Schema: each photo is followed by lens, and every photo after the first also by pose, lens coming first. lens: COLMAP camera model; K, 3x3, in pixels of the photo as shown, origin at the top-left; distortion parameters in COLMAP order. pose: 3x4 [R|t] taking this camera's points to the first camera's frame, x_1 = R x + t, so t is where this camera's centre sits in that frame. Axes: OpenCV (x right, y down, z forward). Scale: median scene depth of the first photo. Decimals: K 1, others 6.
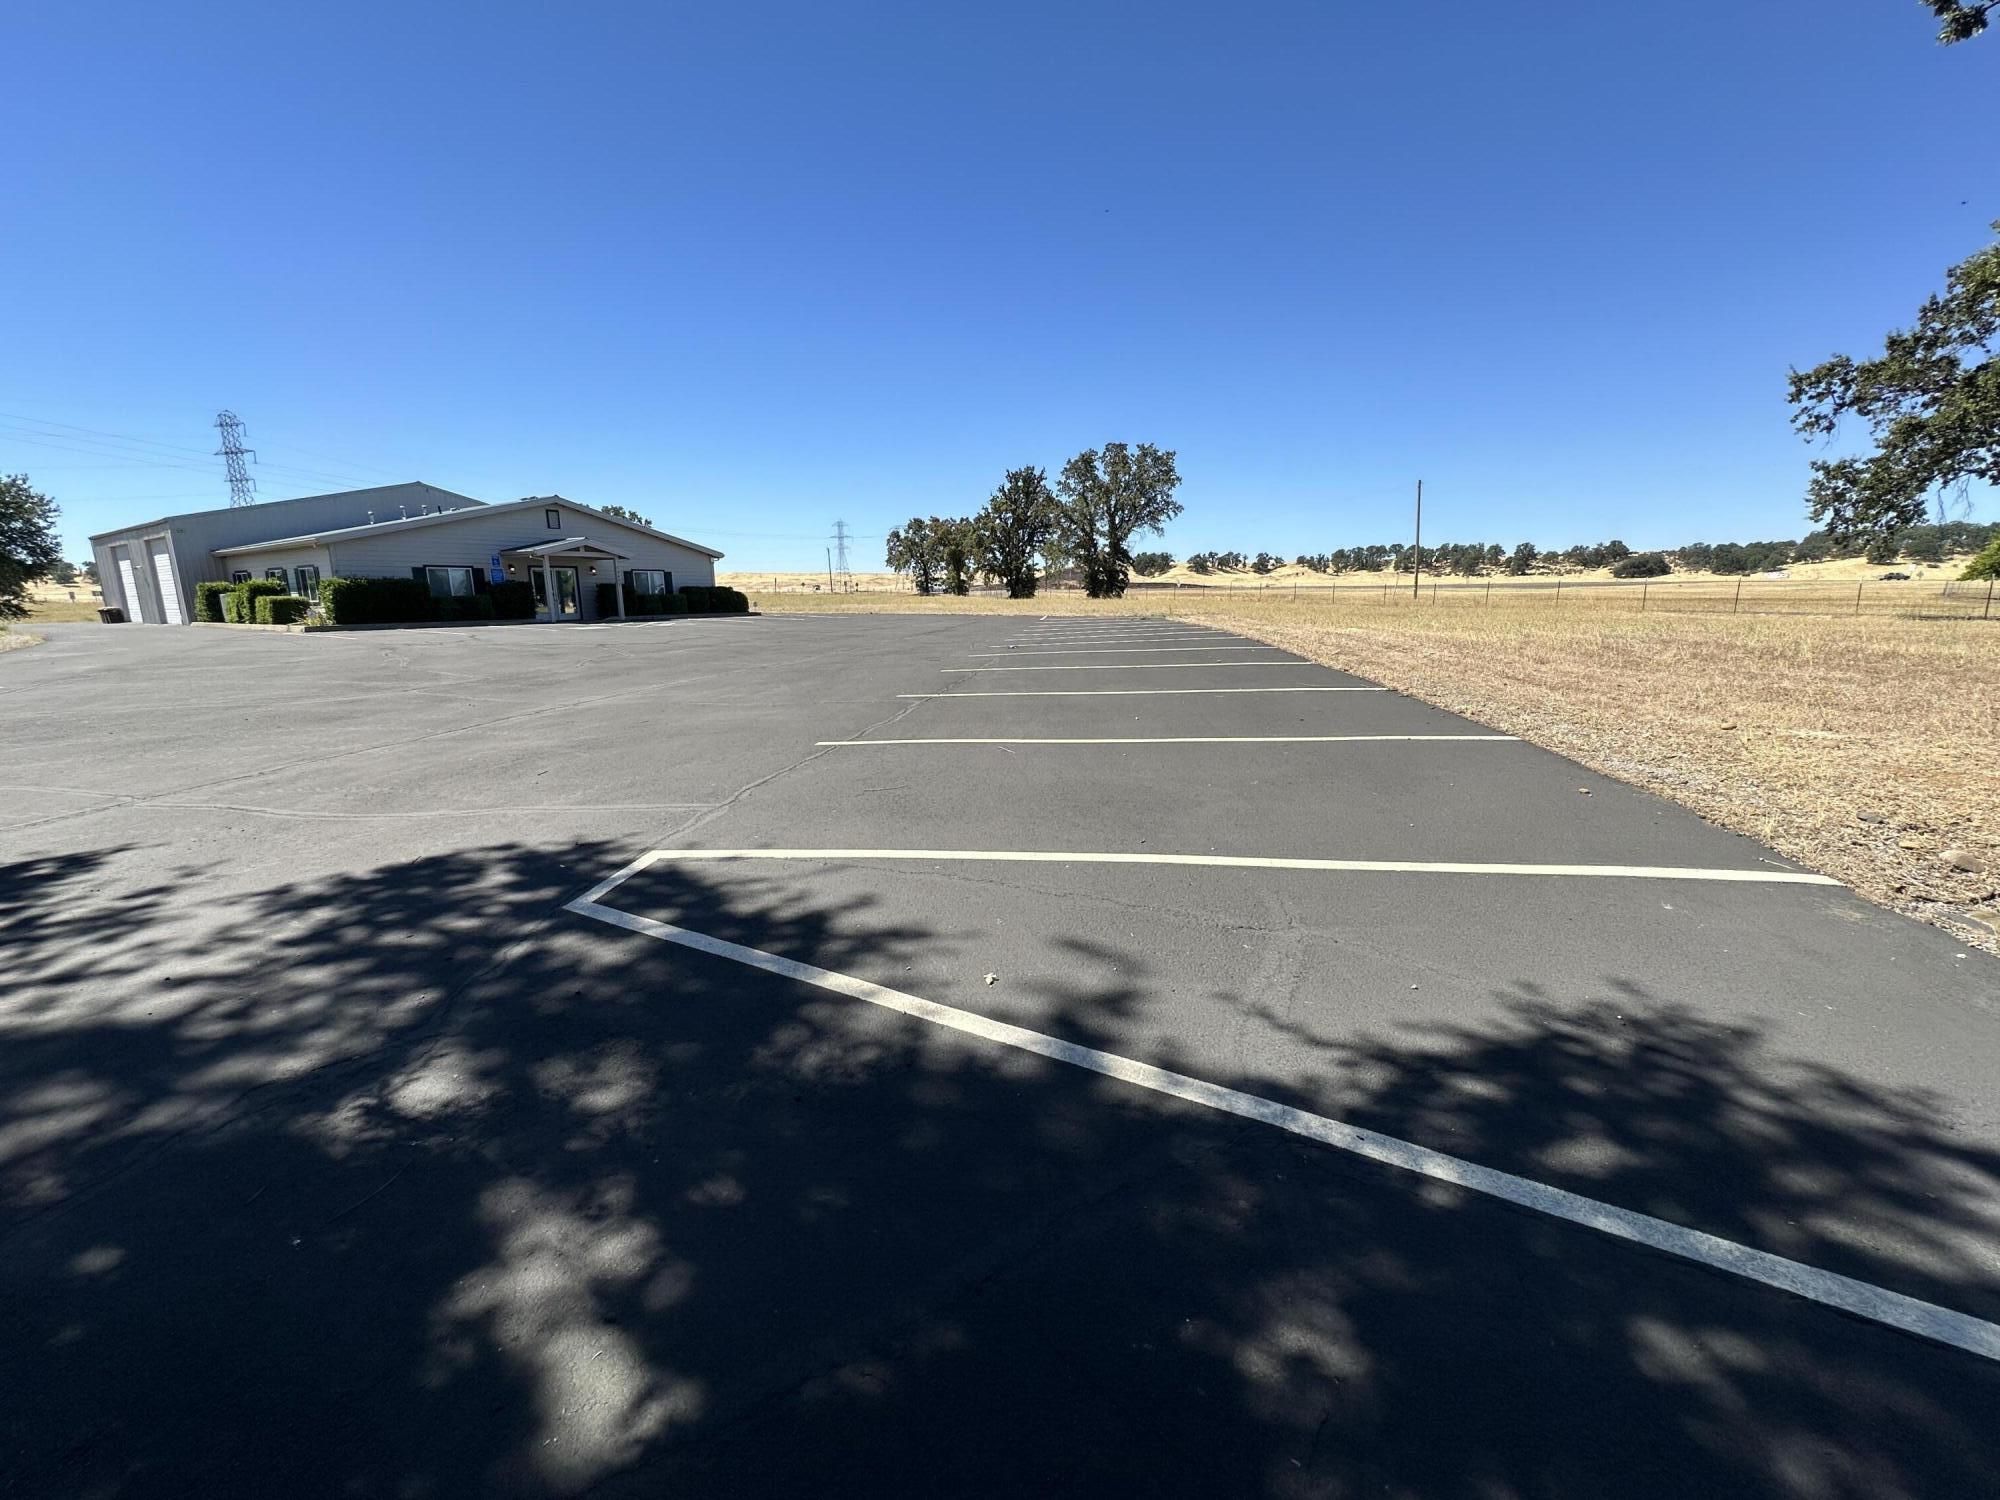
lens RADIAL K [[810.2, 0, 1000.0], [0, 810.2, 750.0], [0, 0, 1]] dist [-0.001846, -0.000065]
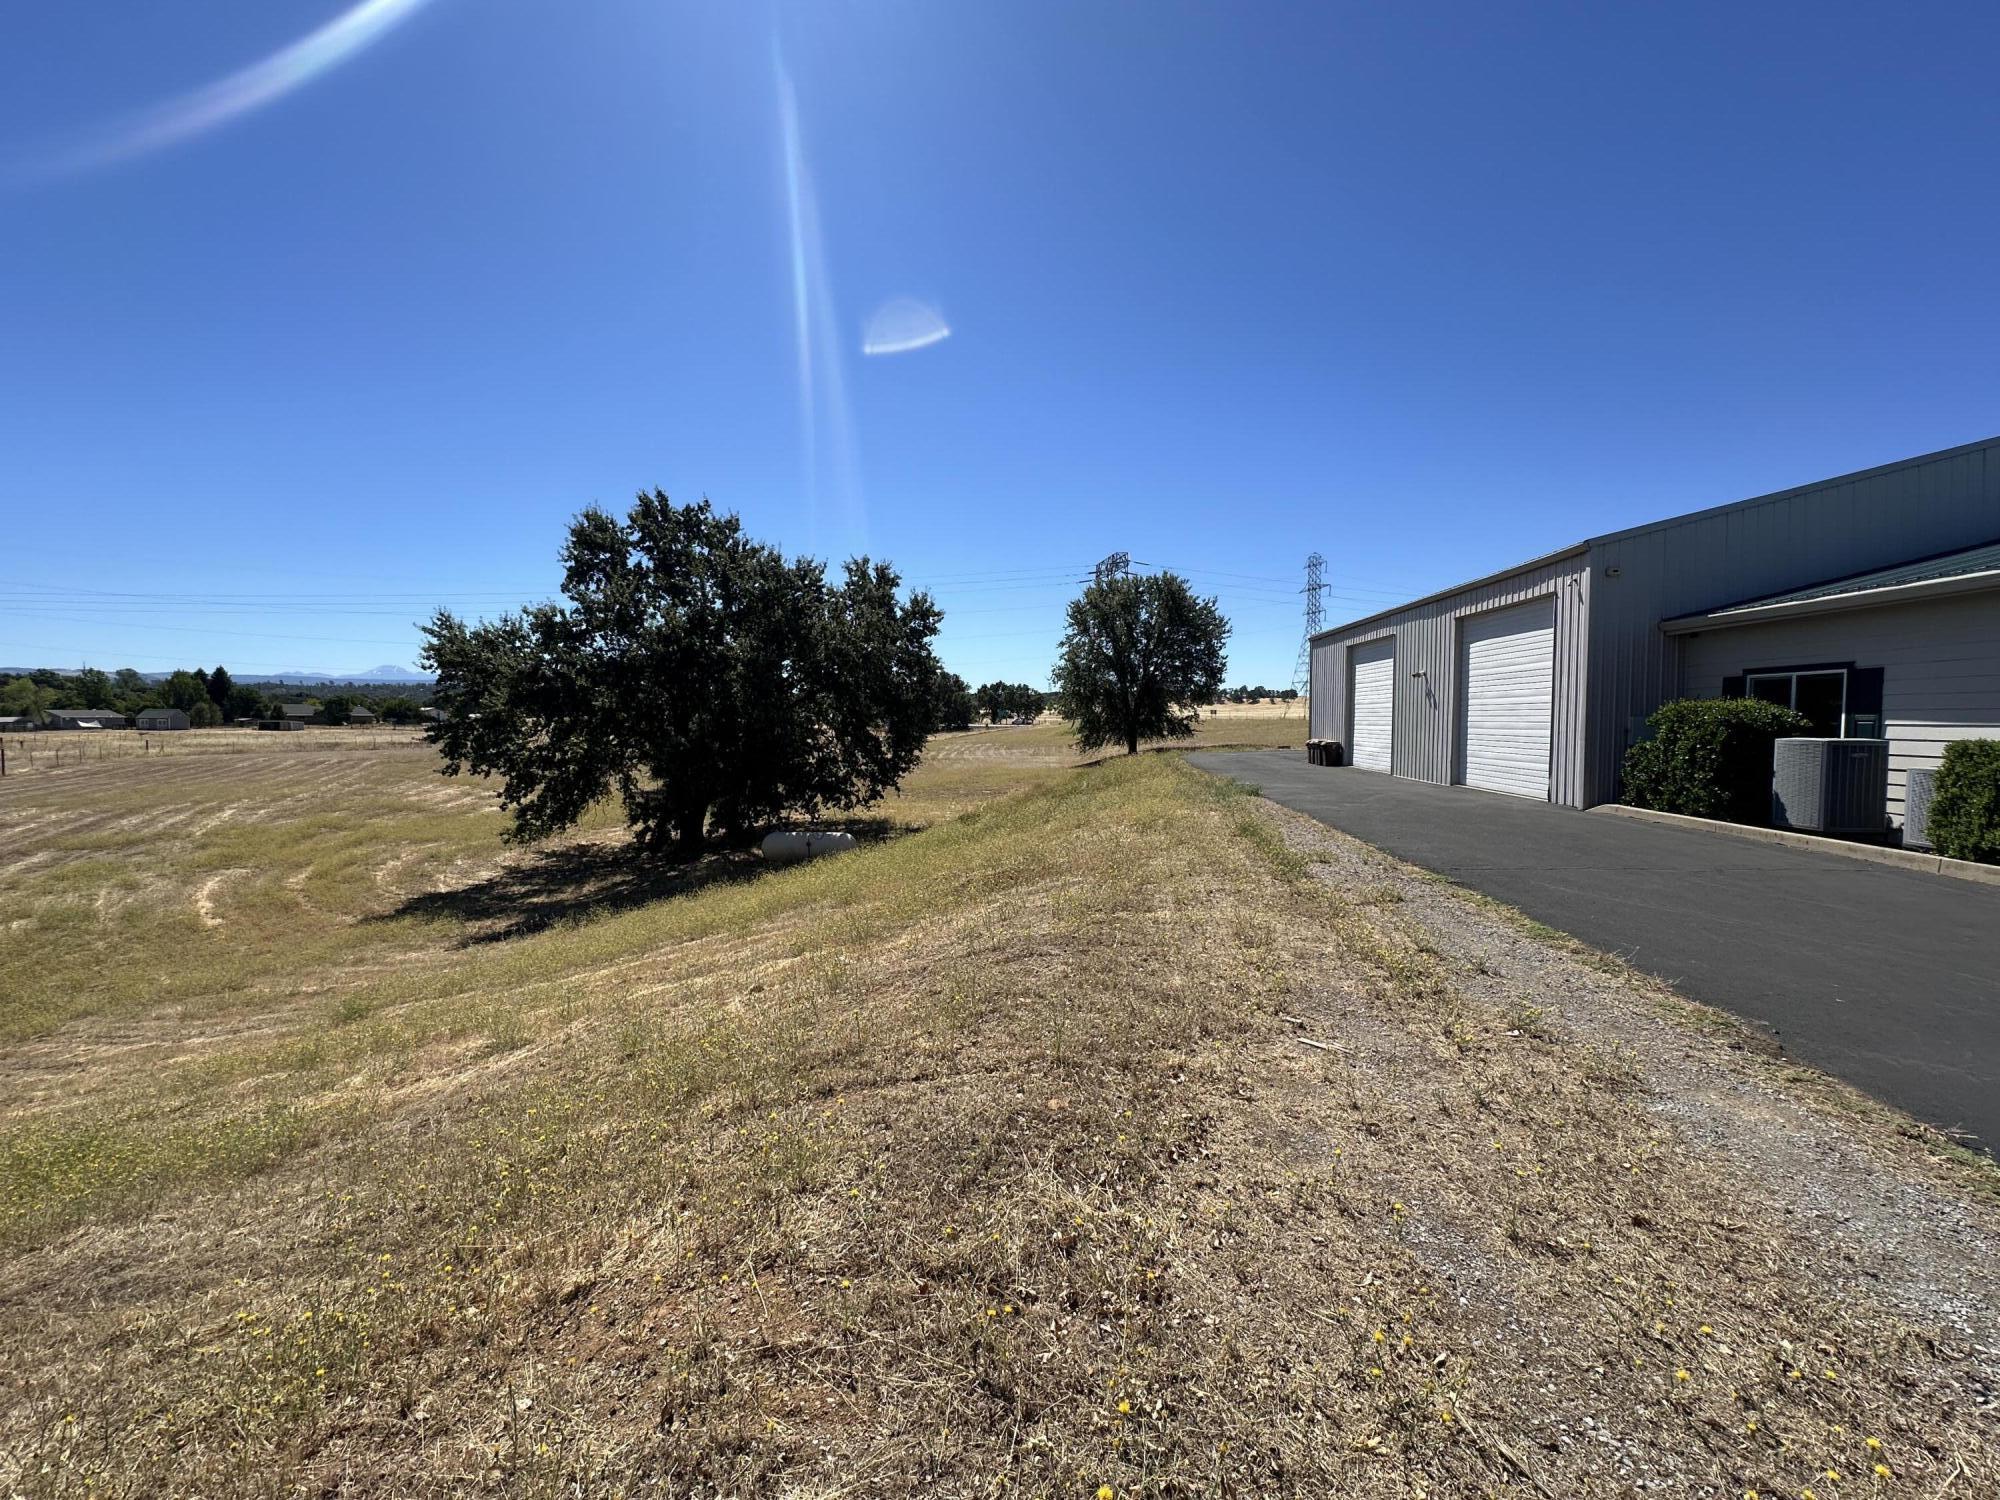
lens RADIAL K [[810.2, 0, 1000.0], [0, 810.2, 750.0], [0, 0, 1]] dist [-0.001846, -0.000065]
pose [[0.474198, 0.040417, -0.879490, -0.658080], [-0.159611, 0.986339, -0.040731, -0.101990], [0.865830, 0.159691, 0.474171, 0.477430]]
